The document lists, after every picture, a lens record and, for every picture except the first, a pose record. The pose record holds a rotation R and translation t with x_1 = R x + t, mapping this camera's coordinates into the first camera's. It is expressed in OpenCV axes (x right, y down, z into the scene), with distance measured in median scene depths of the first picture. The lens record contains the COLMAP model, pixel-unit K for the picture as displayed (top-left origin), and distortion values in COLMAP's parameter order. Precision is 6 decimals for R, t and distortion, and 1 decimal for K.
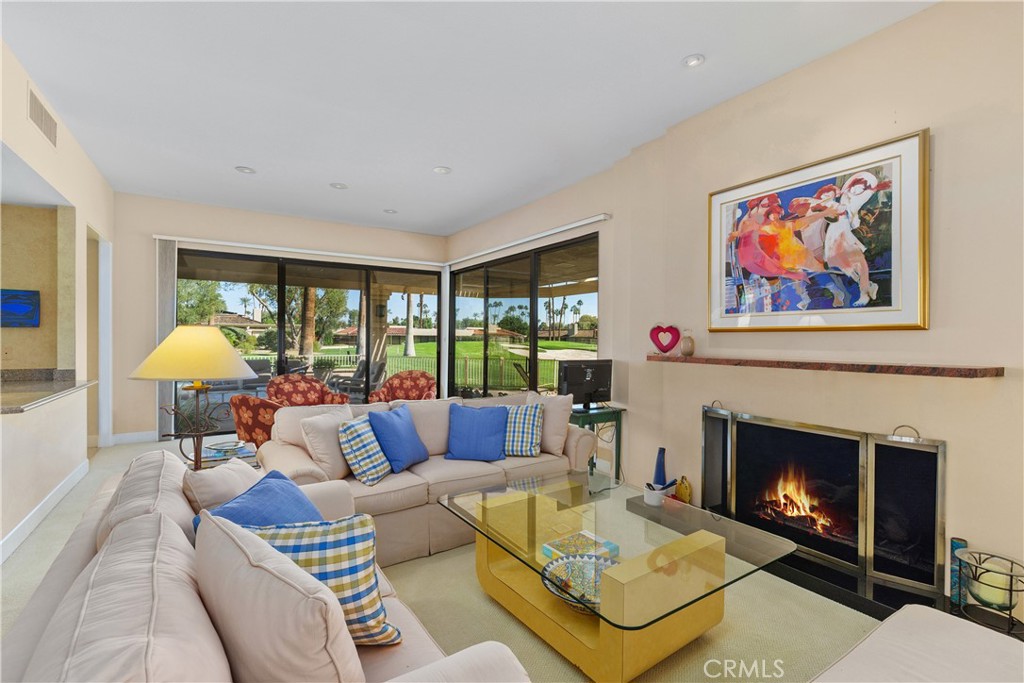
lens RADIAL K [[463.3, 0, 512.4], [0, 463.3, 342.5], [0, 0, 1]] dist [-0.001349, -0.000256]
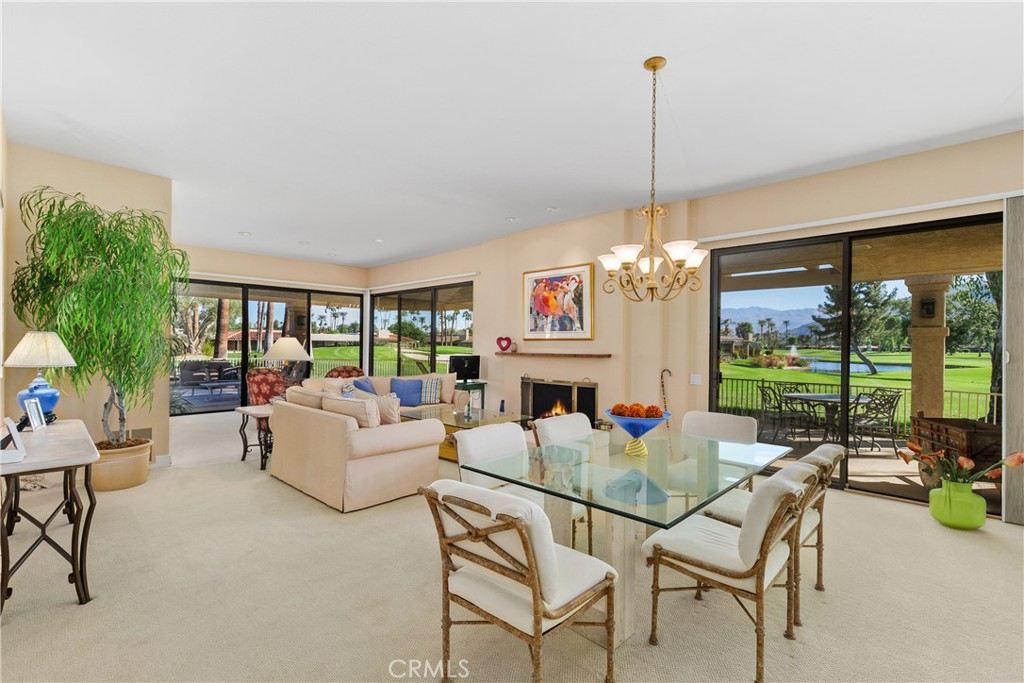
lens RADIAL K [[463.3, 0, 511.8], [0, 463.3, 346.8], [0, 0, 1]] dist [-0.001349, -0.000256]
pose [[0.973565, 0.000414, 0.228410, -0.083454], [0.000046, 0.999998, -0.002008, 0.008933], [-0.228411, 0.001966, 0.973563, -0.892333]]
